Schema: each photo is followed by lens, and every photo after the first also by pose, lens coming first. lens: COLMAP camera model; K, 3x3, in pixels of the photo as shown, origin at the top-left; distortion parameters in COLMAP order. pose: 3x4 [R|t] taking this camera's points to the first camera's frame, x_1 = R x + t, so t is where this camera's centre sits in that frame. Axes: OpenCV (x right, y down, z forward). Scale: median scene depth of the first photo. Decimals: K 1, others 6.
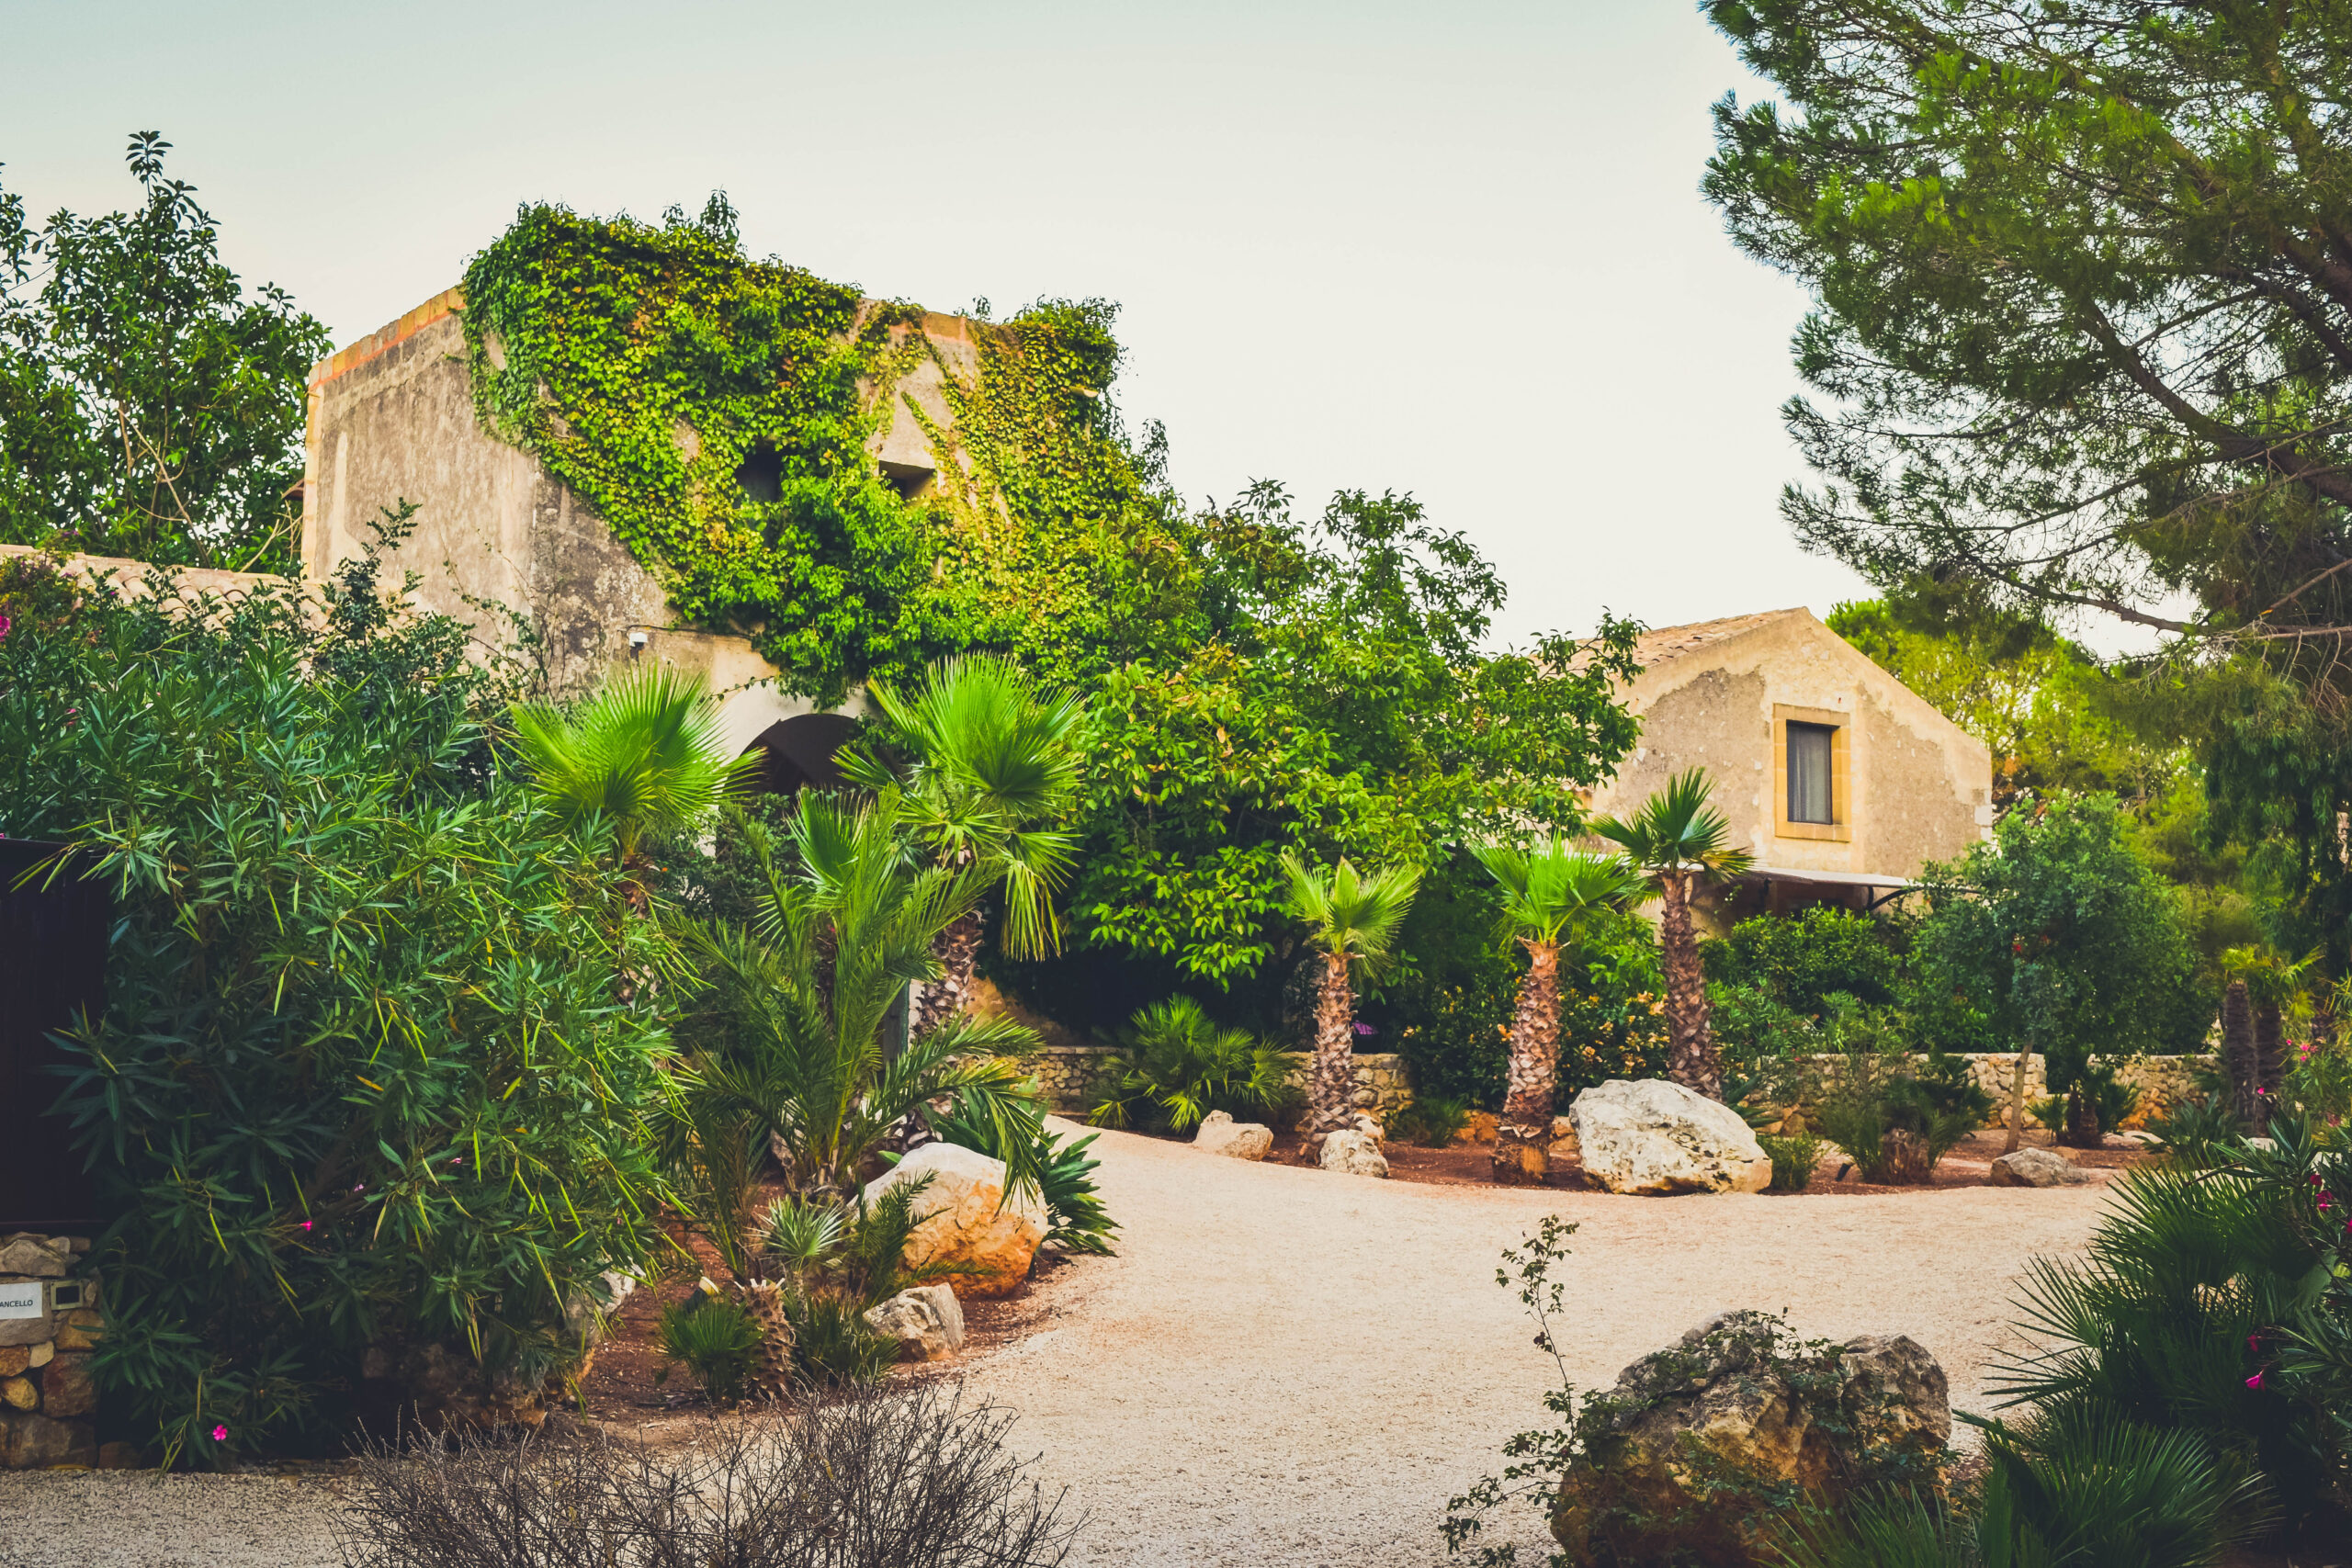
lens RADIAL K [[2634.5, 0, 1176.4], [0, 2634.5, 790.3], [0, 0, 1]] dist [-0.060489, 0.000000]
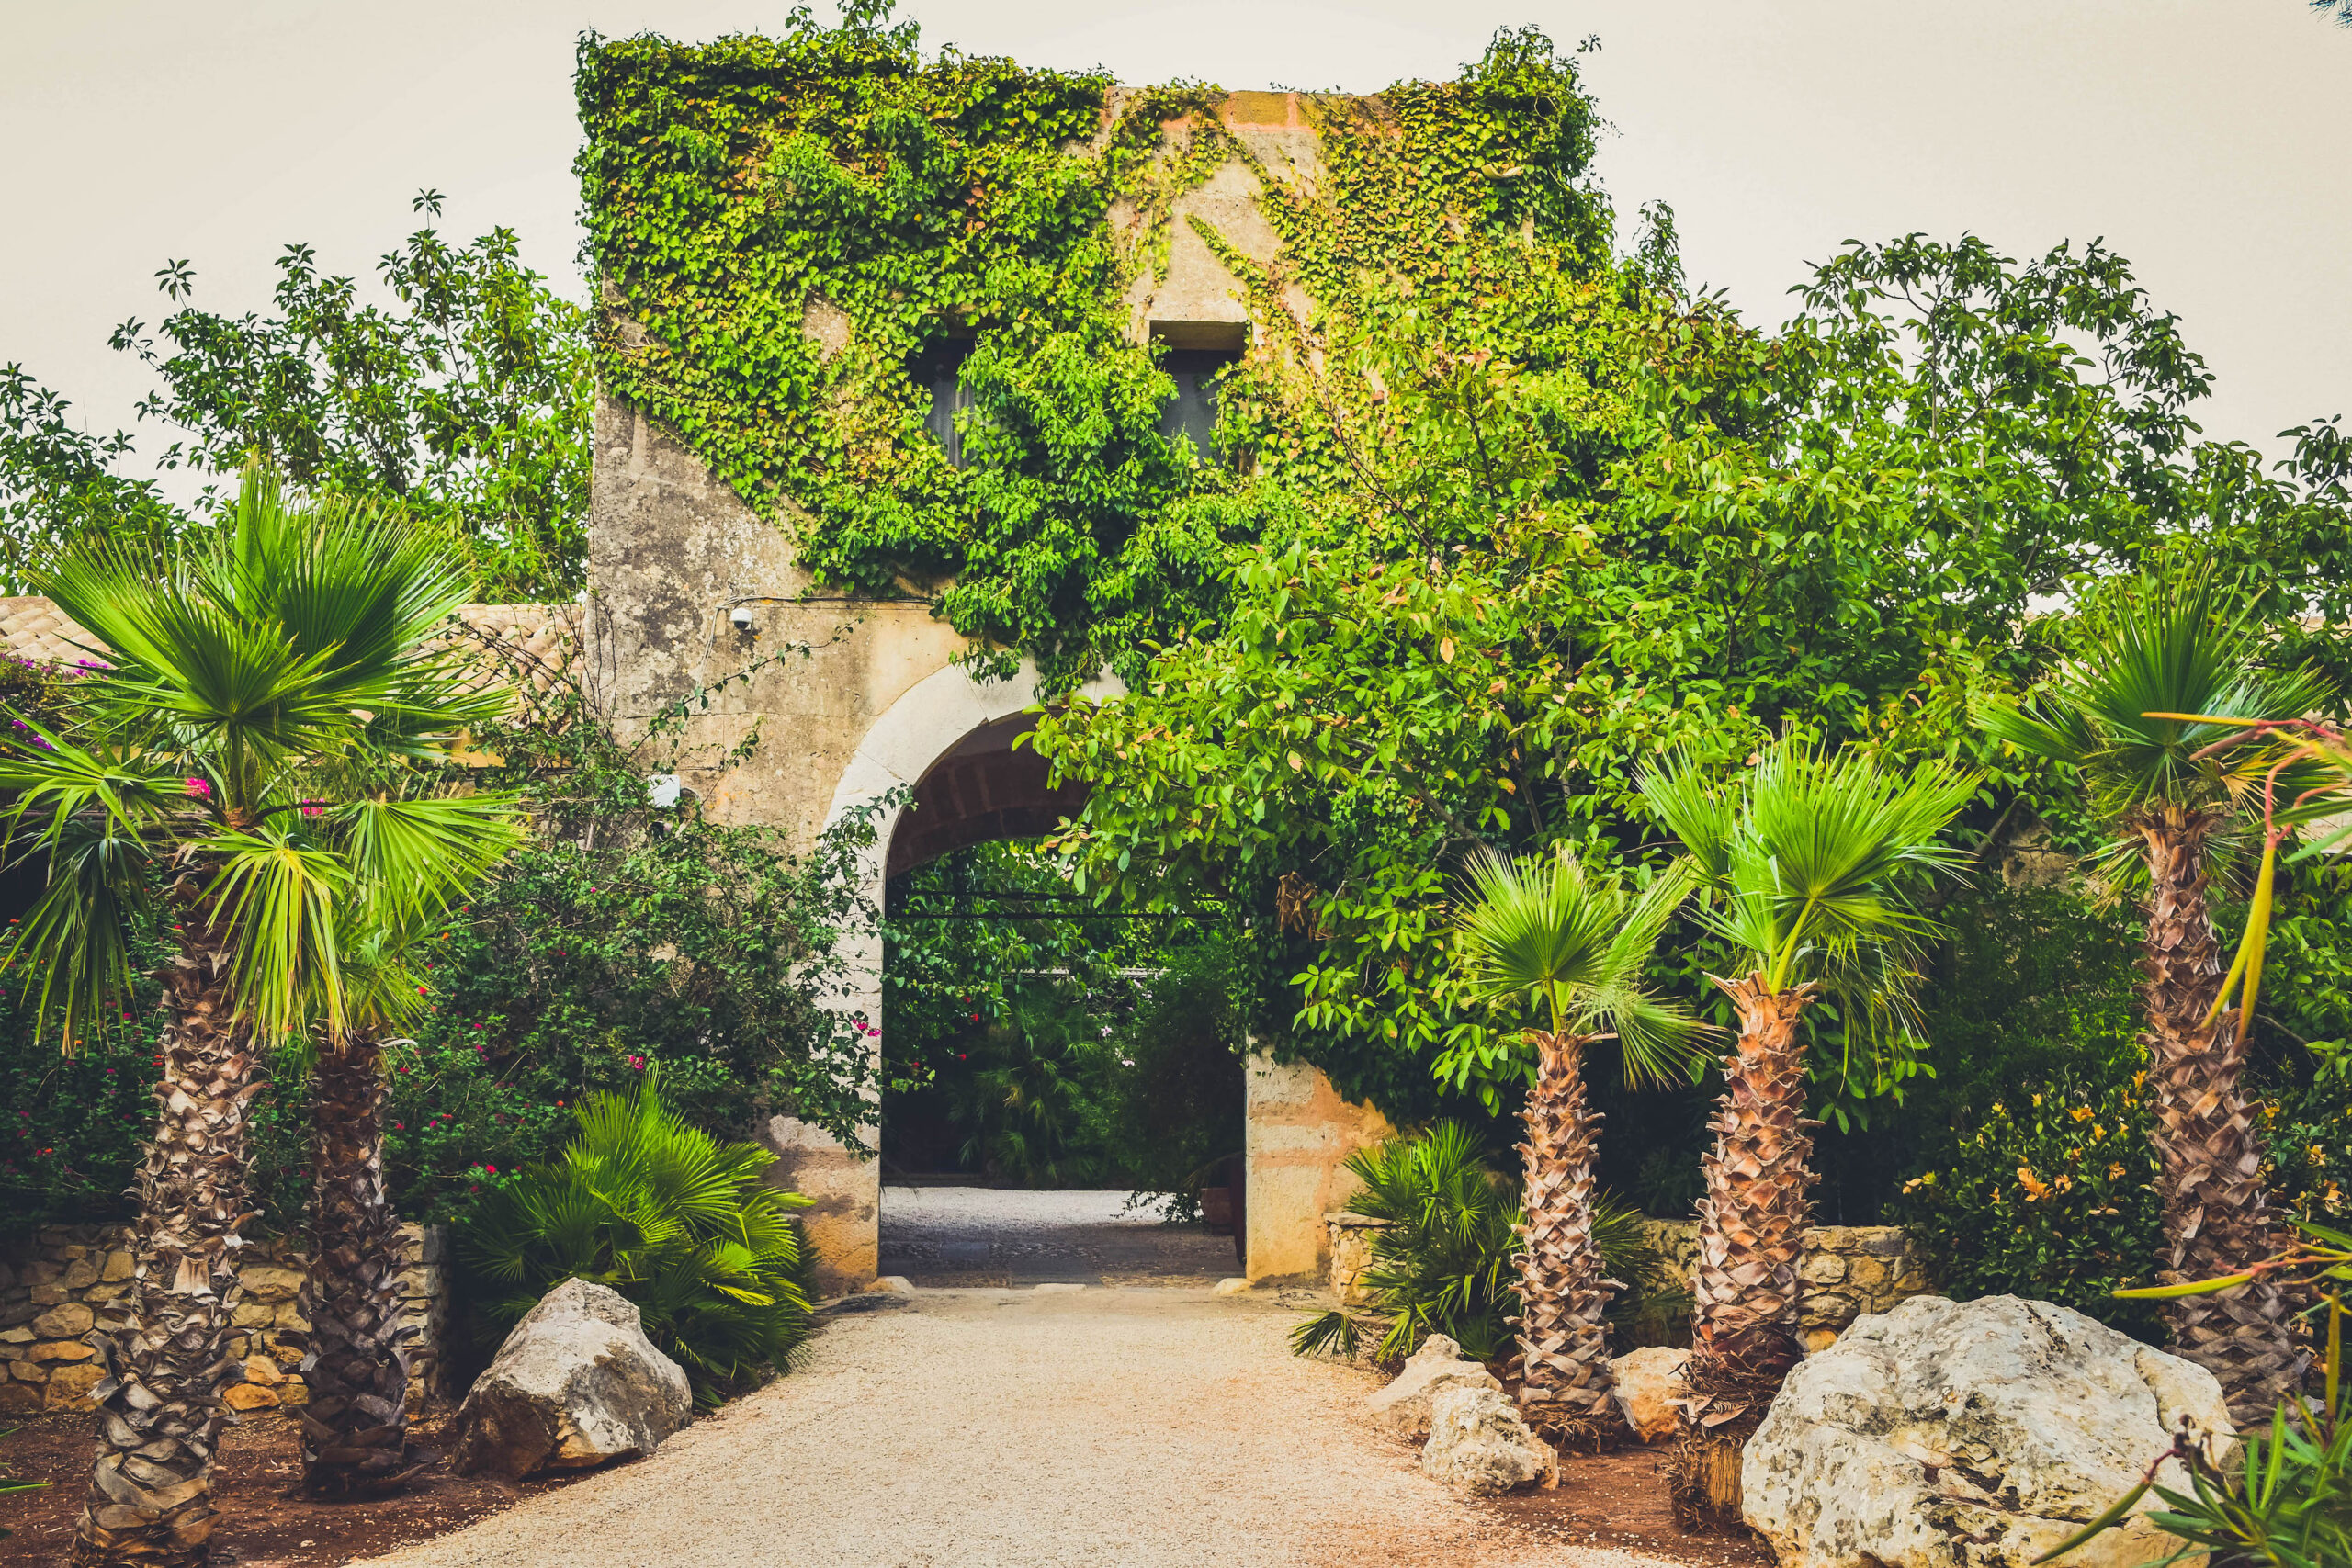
lens RADIAL K [[2634.5, 0, 1175.6], [0, 2634.5, 774.8], [0, 0, 1]] dist [-0.060489, 0.000000]
pose [[0.831448, -0.091435, -0.548027, 0.257345], [0.055794, 0.995120, -0.081381, 0.044842], [0.552794, 0.037088, 0.832492, 0.480523]]
